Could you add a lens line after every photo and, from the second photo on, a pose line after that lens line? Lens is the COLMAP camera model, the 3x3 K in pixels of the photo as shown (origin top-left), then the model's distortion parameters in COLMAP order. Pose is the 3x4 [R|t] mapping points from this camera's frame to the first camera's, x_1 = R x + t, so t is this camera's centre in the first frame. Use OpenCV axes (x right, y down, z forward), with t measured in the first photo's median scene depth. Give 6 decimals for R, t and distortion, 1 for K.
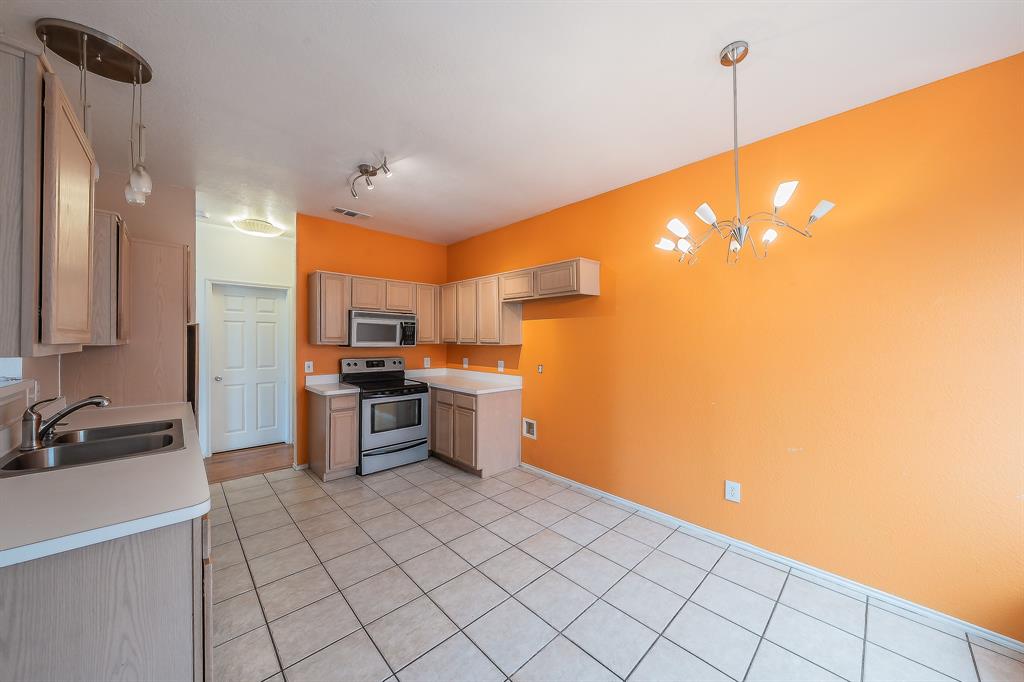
lens RADIAL K [[349.7, 0, 519.7], [0, 349.7, 347.4], [0, 0, 1]] dist [0.003229, 0.000285]
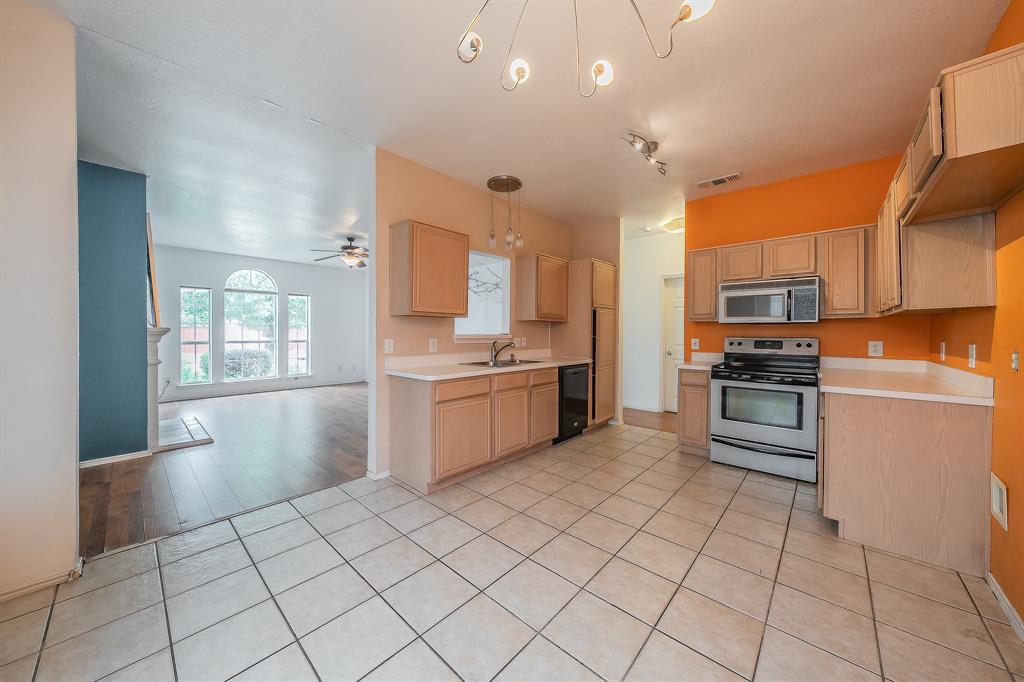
lens RADIAL K [[349.7, 0, 508.5], [0, 349.7, 337.6], [0, 0, 1]] dist [0.003229, 0.000285]
pose [[0.080367, 0.007871, -0.996734, 0.412539], [-0.022922, 0.999719, 0.006047, 0.045088], [0.996502, 0.022361, 0.080525, 0.369353]]
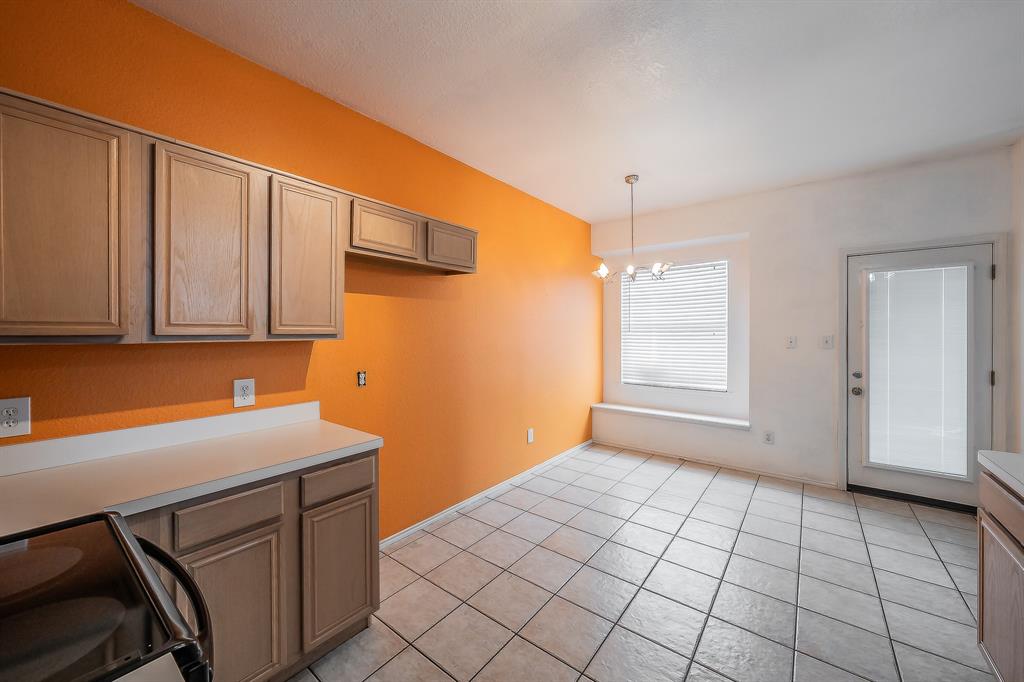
lens RADIAL K [[392.6, 0, 505.3], [0, 392.6, 335.9], [0, 0, 1]] dist [0.003225, 0.000138]
pose [[-0.140326, -0.013133, 0.990018, -0.598222], [0.021975, 0.999624, 0.016376, -0.013934], [-0.989861, 0.024054, -0.139985, 0.825294]]
